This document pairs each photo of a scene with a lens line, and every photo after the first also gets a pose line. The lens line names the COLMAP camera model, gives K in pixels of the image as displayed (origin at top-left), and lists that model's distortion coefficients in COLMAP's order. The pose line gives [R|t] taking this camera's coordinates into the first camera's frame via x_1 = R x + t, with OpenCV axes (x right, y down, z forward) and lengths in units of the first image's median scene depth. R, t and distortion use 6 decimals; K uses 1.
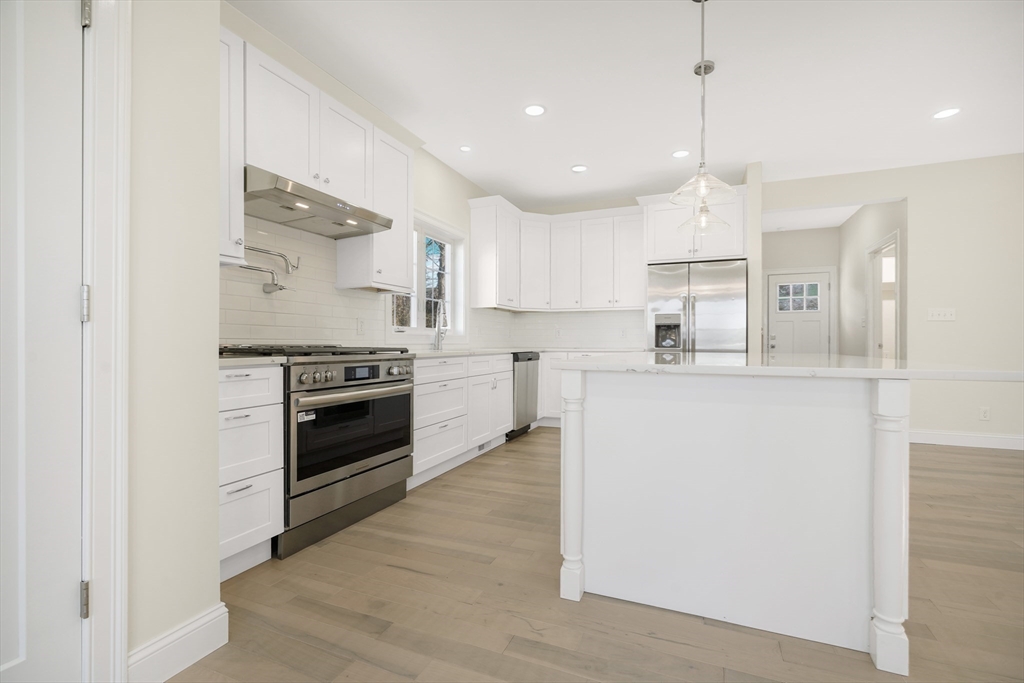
lens RADIAL K [[458.7, 0, 516.5], [0, 458.7, 339.7], [0, 0, 1]] dist [-0.010626, 0.004622]
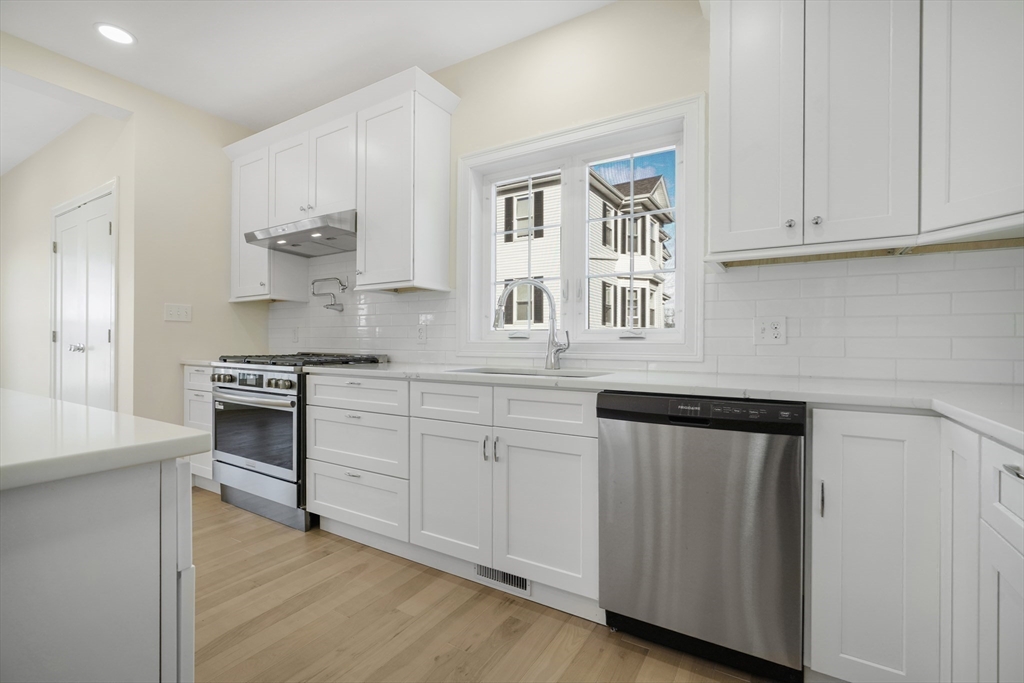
lens RADIAL K [[458.7, 0, 515.4], [0, 458.7, 343.1], [0, 0, 1]] dist [-0.010626, 0.004622]
pose [[-0.153002, -0.002664, -0.988222, 0.463956], [0.000247, 0.999996, -0.002734, -0.009605], [0.988226, -0.000663, -0.153001, 1.274699]]
